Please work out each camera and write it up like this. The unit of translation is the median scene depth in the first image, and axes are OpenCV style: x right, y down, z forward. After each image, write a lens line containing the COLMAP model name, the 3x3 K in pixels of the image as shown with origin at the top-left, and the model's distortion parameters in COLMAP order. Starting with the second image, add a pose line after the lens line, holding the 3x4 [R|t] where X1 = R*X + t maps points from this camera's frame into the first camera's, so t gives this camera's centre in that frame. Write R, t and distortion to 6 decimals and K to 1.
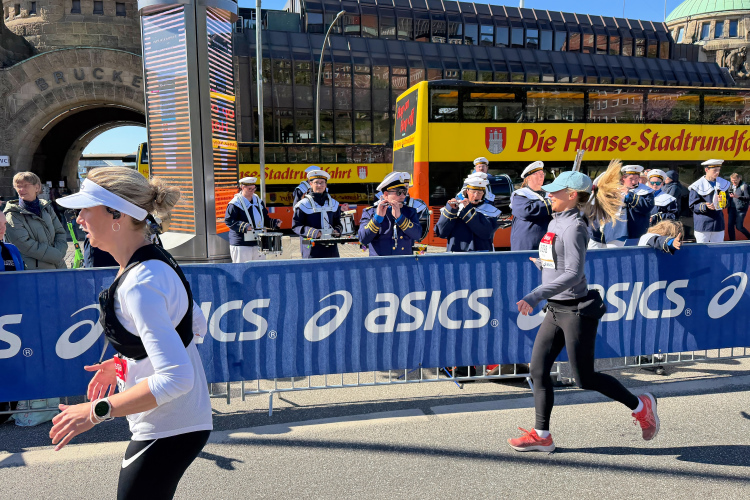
lens RADIAL K [[622.9, 0, 368.8], [0, 622.9, 269.0], [0, 0, 1]] dist [0.093631, -0.135083]
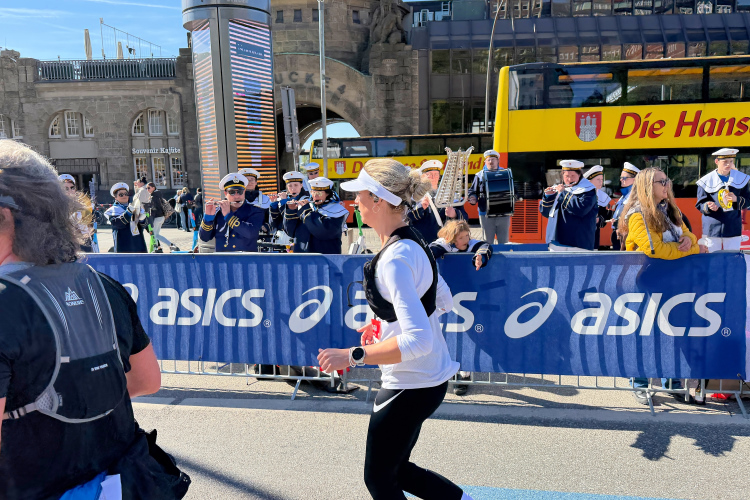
lens RADIAL K [[622.9, 0, 373.9], [0, 622.9, 271.8], [0, 0, 1]] dist [0.093631, -0.135083]
pose [[0.930693, 0.048890, -0.362520, 0.489761], [-0.040990, 0.998725, 0.029456, -0.023064], [0.363498, -0.012555, 0.931510, 0.085280]]
